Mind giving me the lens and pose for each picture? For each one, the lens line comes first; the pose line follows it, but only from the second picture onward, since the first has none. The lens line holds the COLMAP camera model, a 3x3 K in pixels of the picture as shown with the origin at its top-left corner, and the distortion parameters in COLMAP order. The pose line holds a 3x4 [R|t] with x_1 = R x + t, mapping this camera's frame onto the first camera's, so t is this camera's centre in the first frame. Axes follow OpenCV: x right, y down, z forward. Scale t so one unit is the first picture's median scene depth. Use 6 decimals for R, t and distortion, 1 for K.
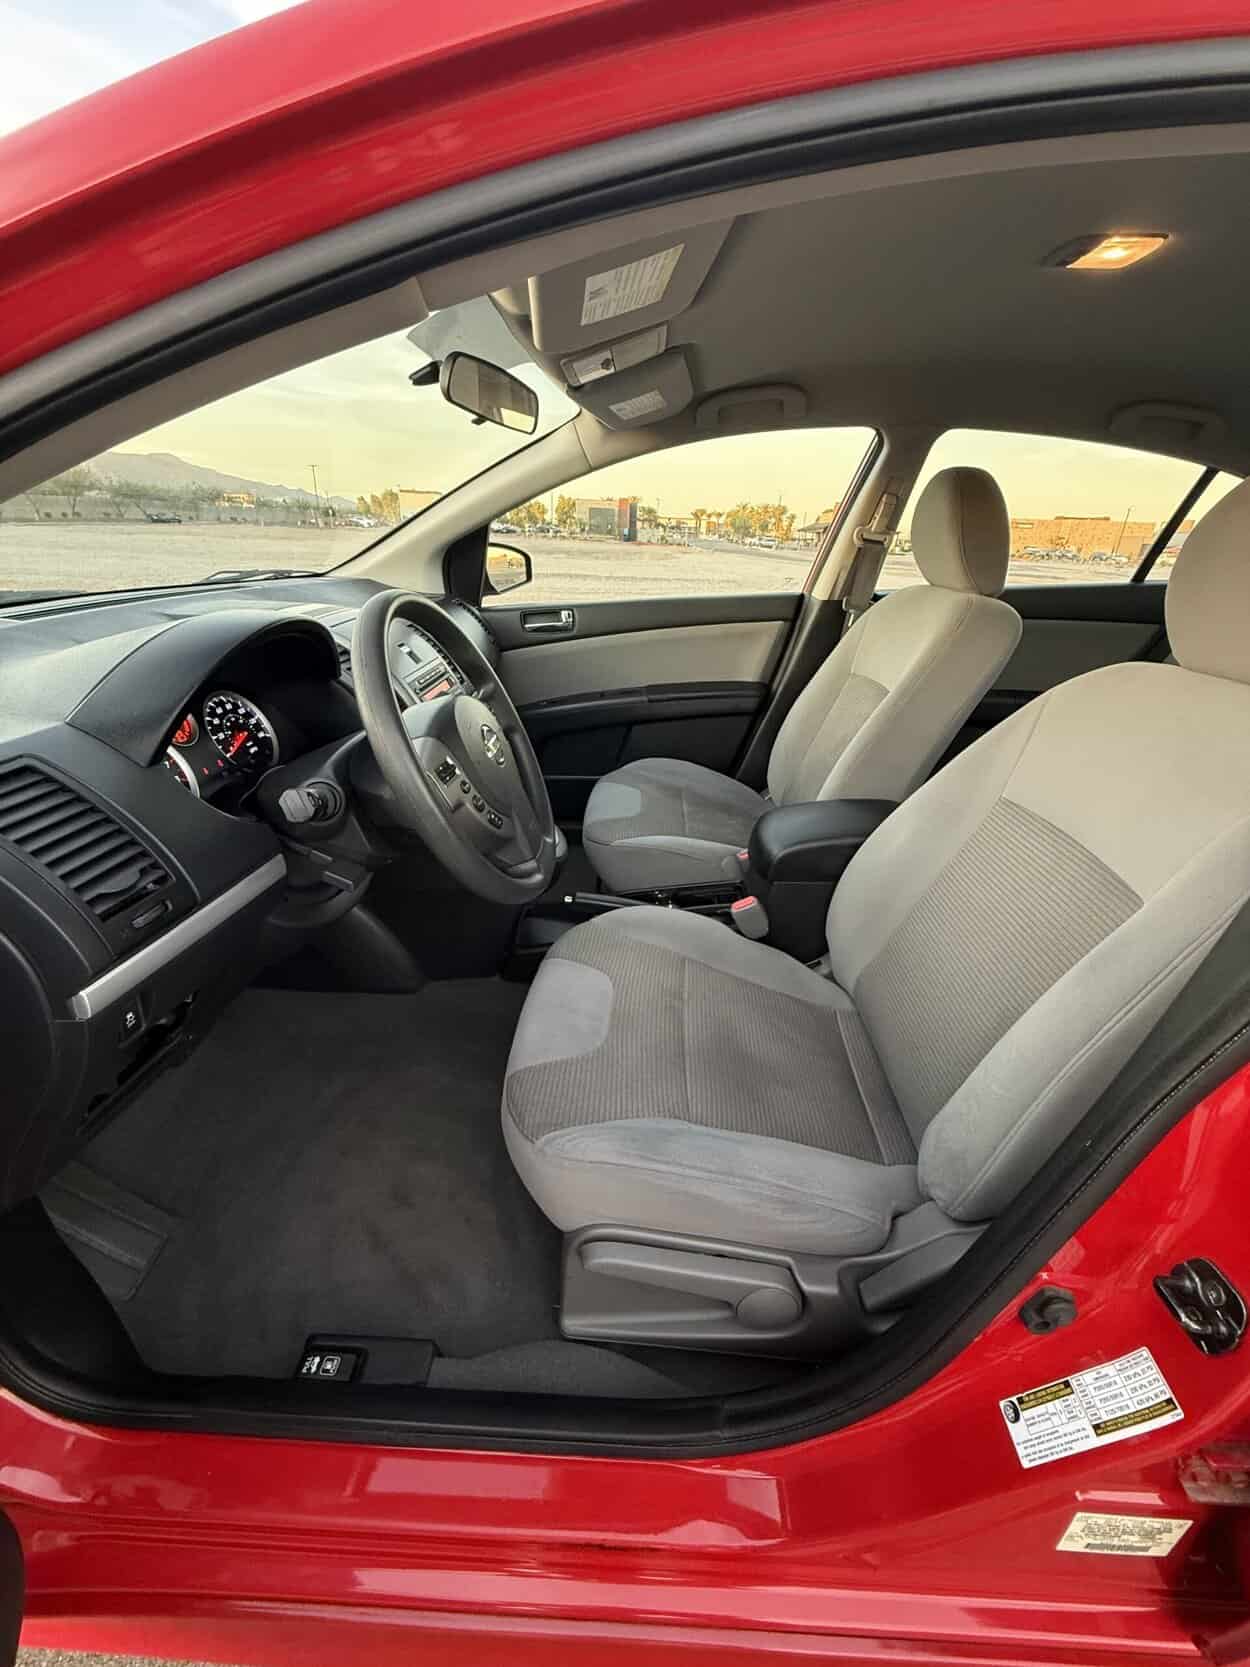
lens RADIAL K [[663.0, 0, 623.2], [0, 663.0, 828.4], [0, 0, 1]] dist [0.000048, 0.000064]
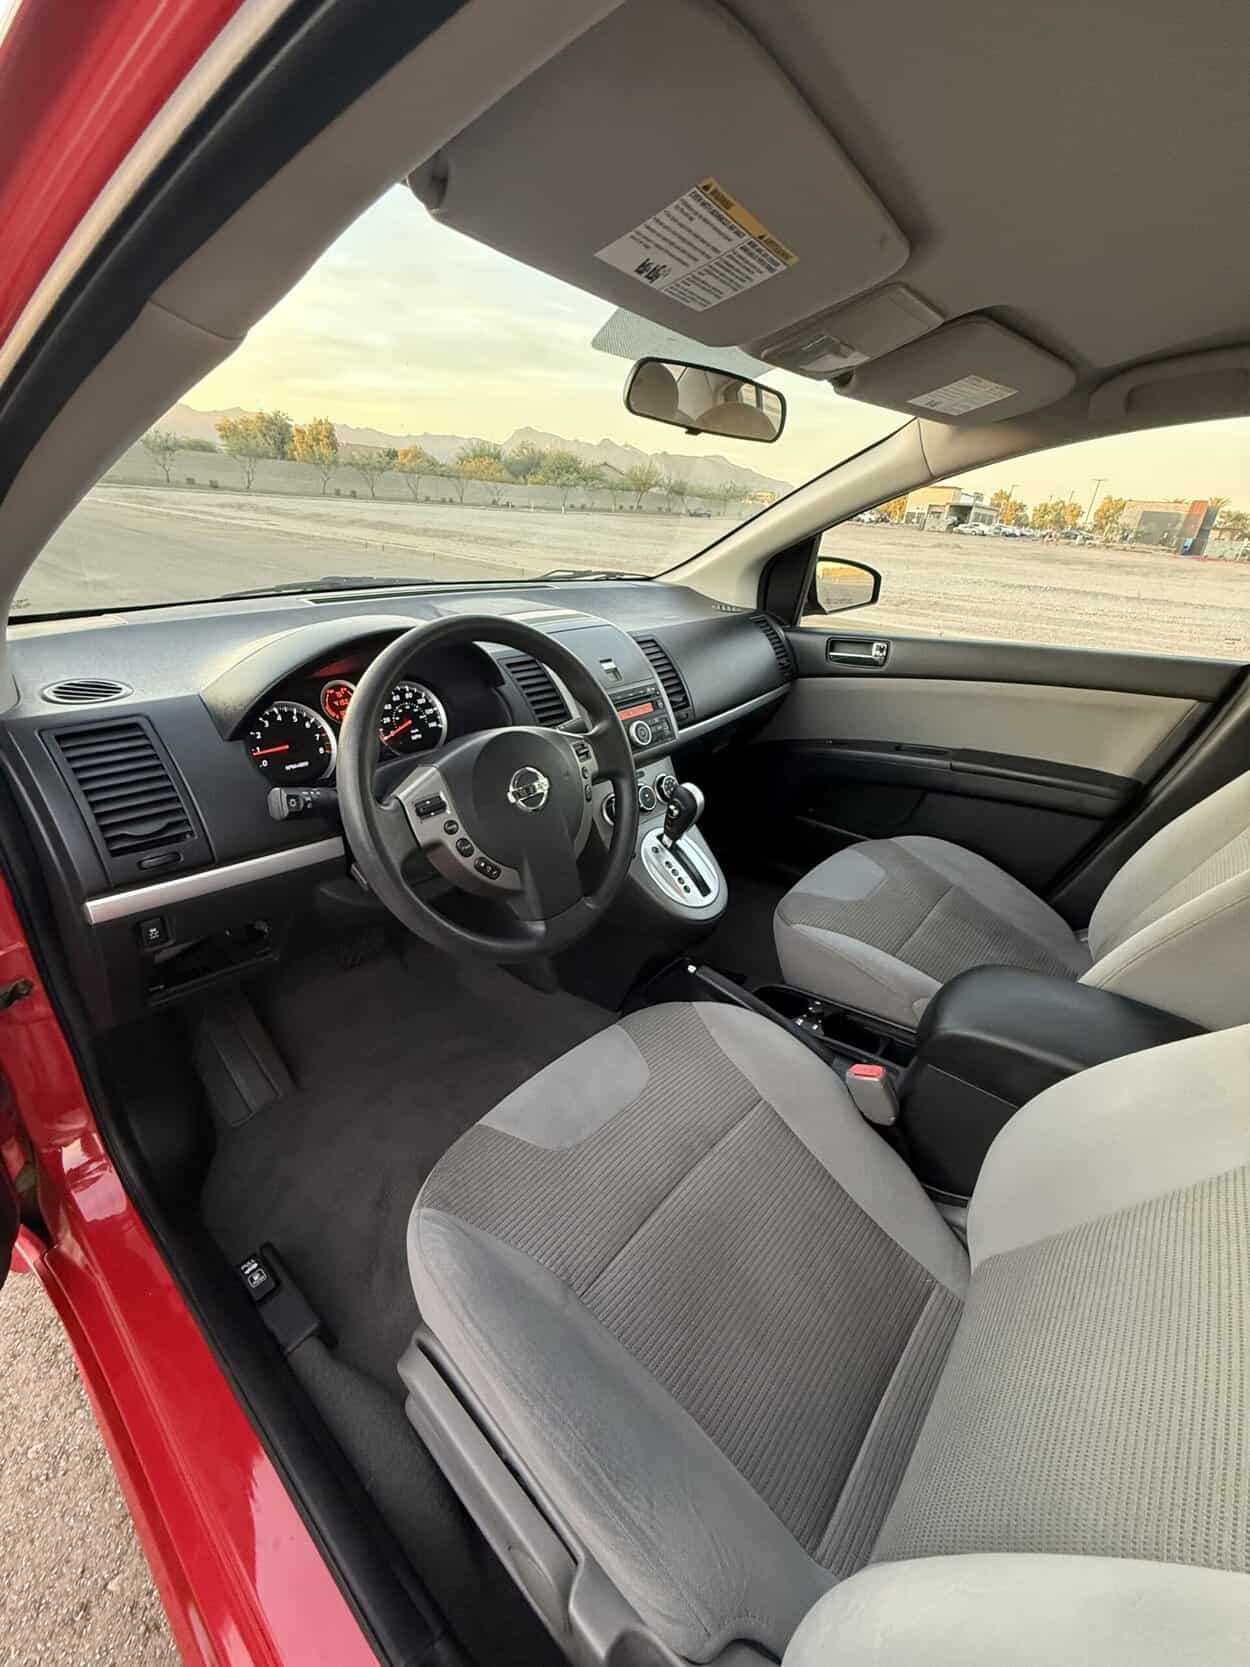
lens RADIAL K [[663.0, 0, 623.2], [0, 663.0, 828.4], [0, 0, 1]] dist [0.000048, 0.000064]
pose [[0.788185, 0.283497, -0.546254, 0.292488], [-0.282638, 0.955190, 0.087912, -0.131365], [0.546699, 0.085101, 0.832993, 0.211345]]
